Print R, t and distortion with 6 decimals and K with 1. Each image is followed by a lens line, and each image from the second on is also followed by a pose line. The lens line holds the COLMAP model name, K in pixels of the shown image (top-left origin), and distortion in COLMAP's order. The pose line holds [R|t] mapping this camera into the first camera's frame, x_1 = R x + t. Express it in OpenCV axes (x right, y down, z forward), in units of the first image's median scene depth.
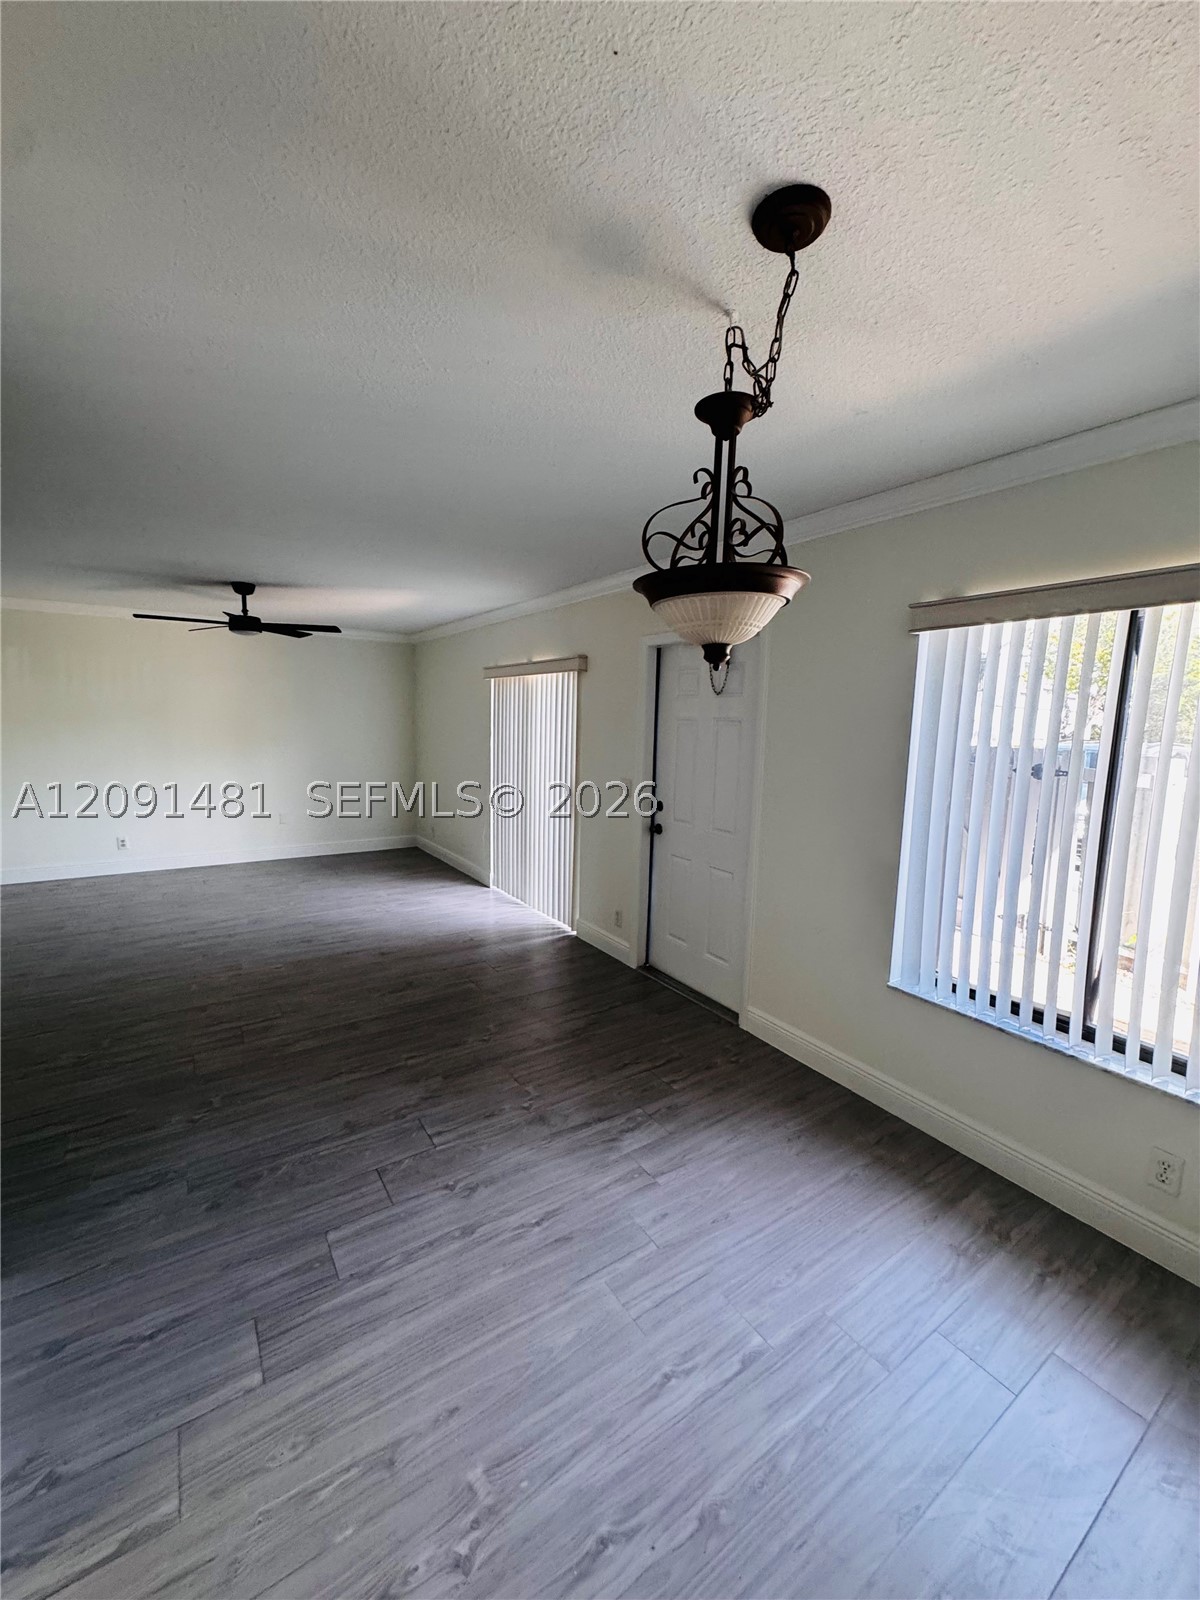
lens RADIAL K [[634.8, 0, 600.0], [0, 634.8, 800.0], [0, 0, 1]] dist [-0.005088, 0.000071]
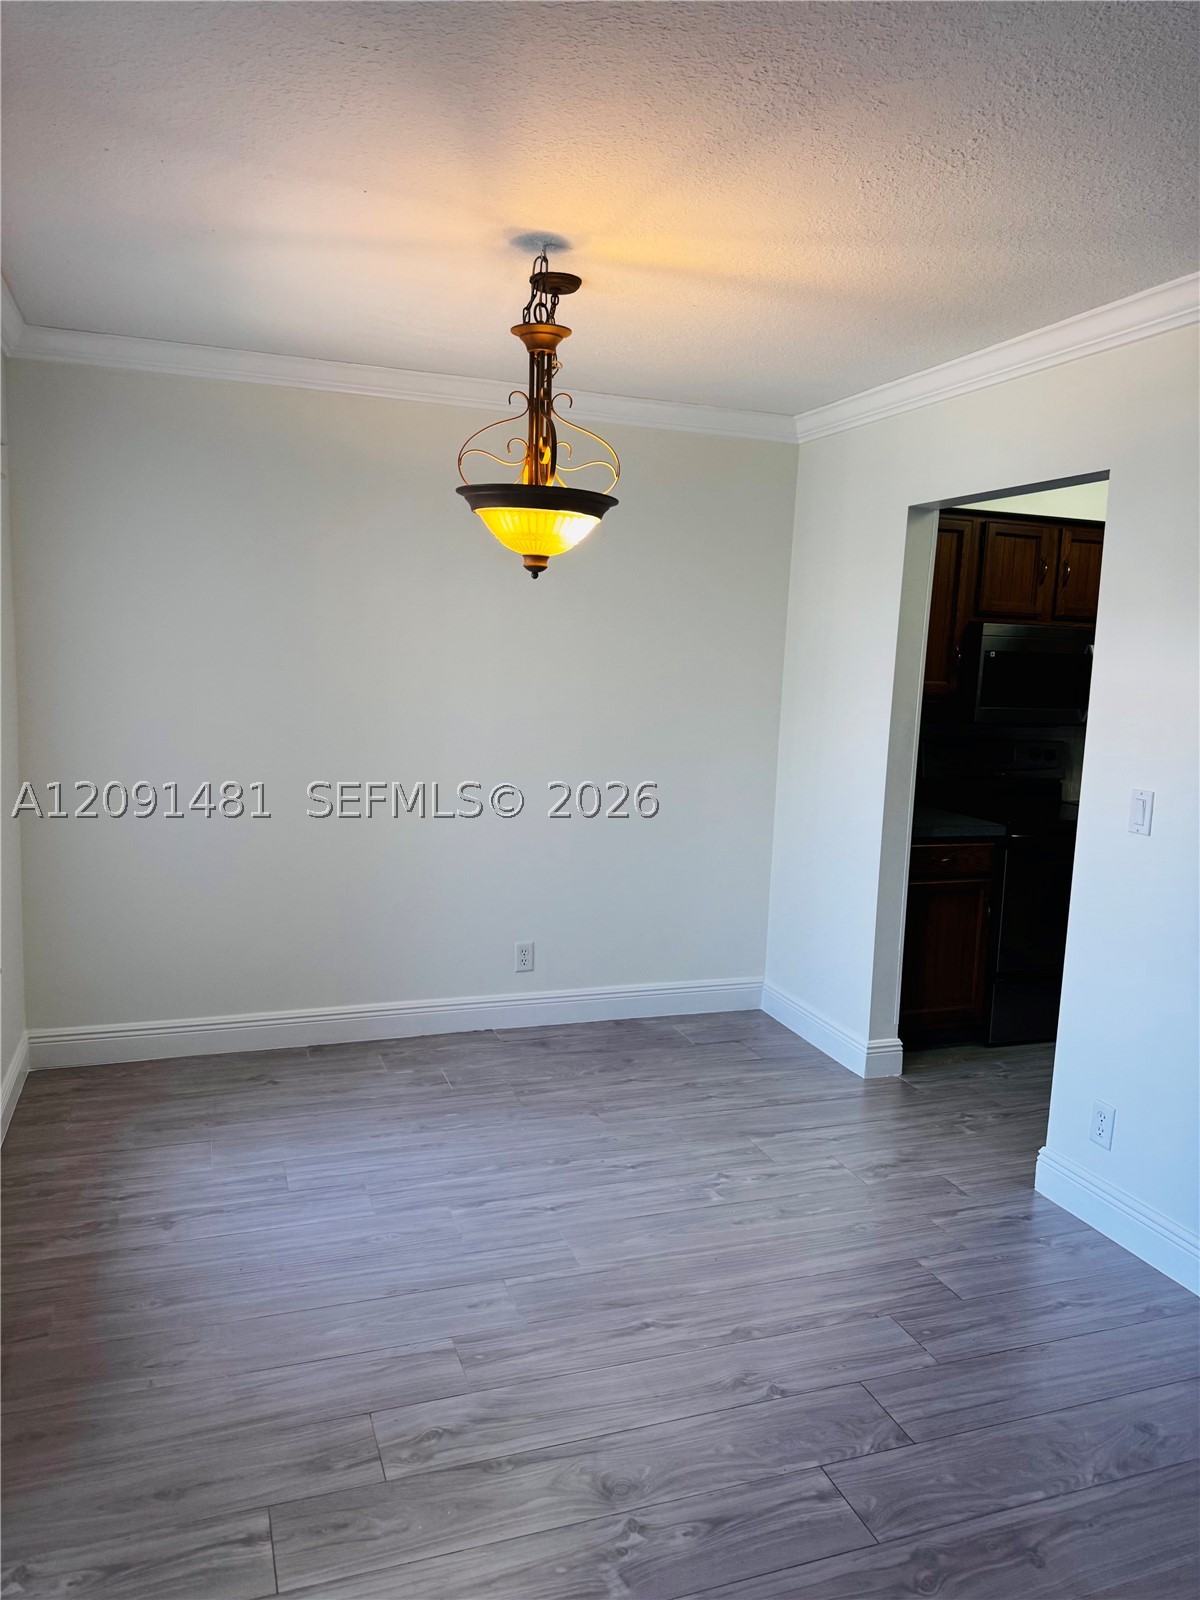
lens RADIAL K [[1129.8, 0, 590.6], [0, 1129.8, 800.6], [0, 0, 1]] dist [0.050098, -0.069175]
pose [[-0.966152, -0.094540, 0.240025, -0.231528], [-0.030374, 0.965646, 0.258082, -0.194348], [-0.256178, 0.242056, -0.935832, 1.657113]]
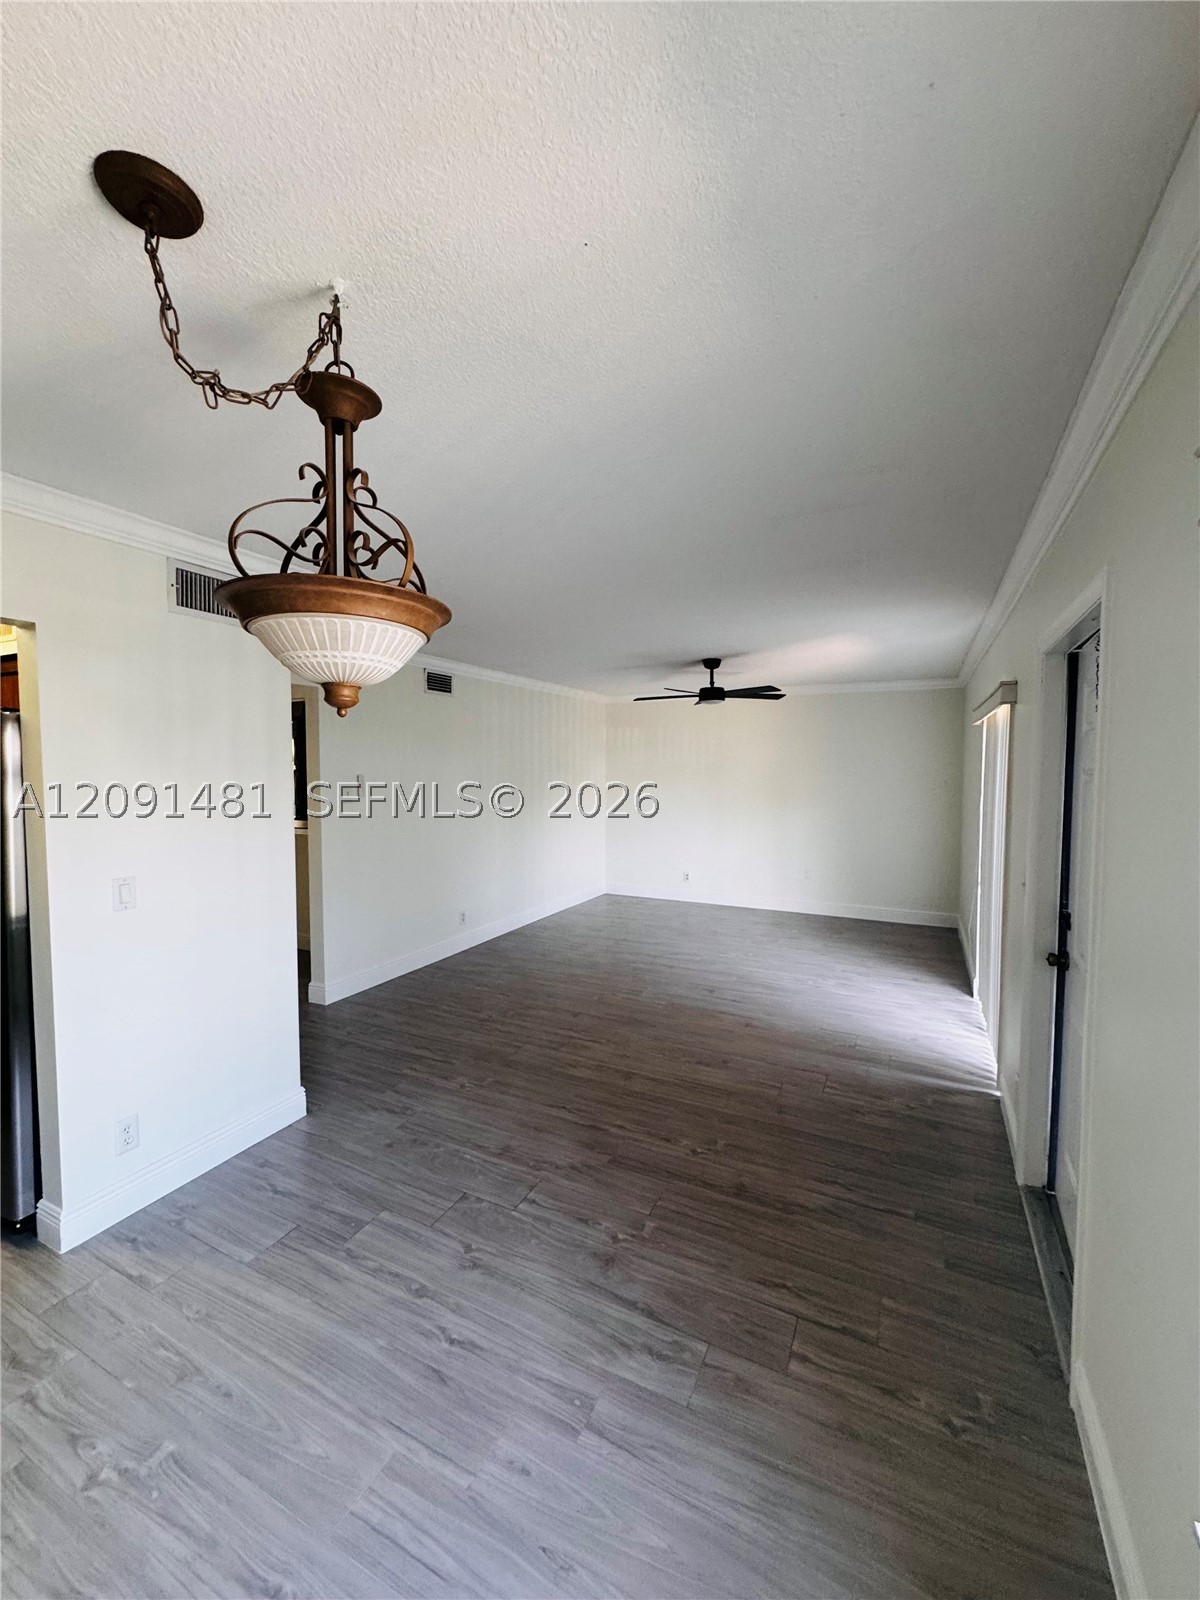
lens RADIAL K [[634.8, 0, 600.0], [0, 634.8, 800.0], [0, 0, 1]] dist [-0.005088, 0.000071]
pose [[0.495264, 0.021663, -0.868472, 0.601331], [-0.099258, 0.994554, -0.031796, -0.063325], [0.863054, 0.101950, 0.494717, 0.524433]]
